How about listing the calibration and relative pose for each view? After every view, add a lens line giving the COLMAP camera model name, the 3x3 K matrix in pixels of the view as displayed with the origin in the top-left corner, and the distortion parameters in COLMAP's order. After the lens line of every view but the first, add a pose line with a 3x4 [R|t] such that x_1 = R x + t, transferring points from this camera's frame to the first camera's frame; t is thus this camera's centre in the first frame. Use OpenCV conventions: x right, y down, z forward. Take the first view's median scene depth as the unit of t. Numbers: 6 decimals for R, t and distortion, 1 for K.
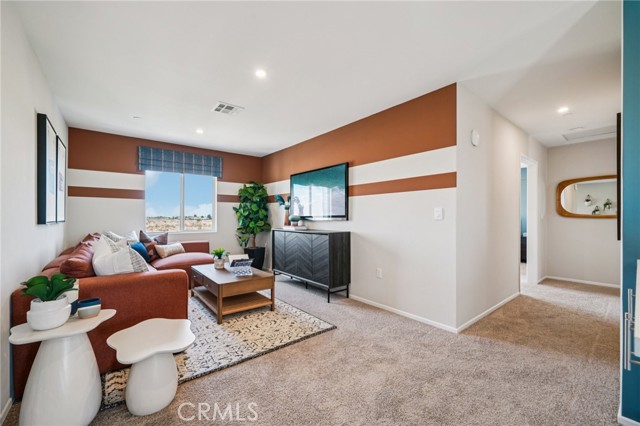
lens RADIAL K [[260.5, 0, 309.0], [0, 260.5, 215.9], [0, 0, 1]] dist [0.002871, 0.000540]
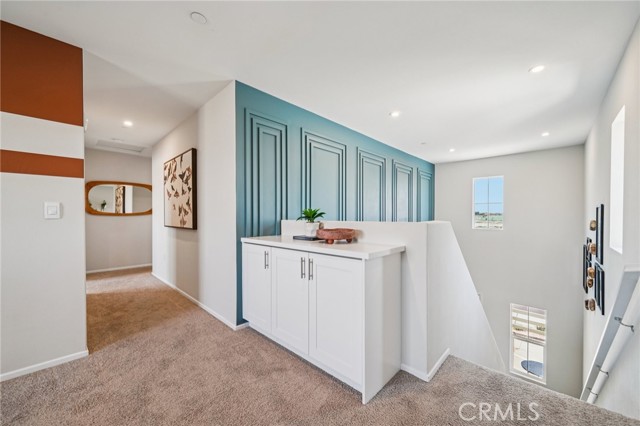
lens RADIAL K [[243.7, 0, 318.8], [0, 243.7, 216.4], [0, 0, 1]] dist [0.002076, -0.000348]
pose [[-0.119985, -0.008940, 0.992735, -0.281966], [0.000608, 0.999959, 0.009078, 0.003328], [-0.992776, 0.001693, -0.119975, 0.361026]]
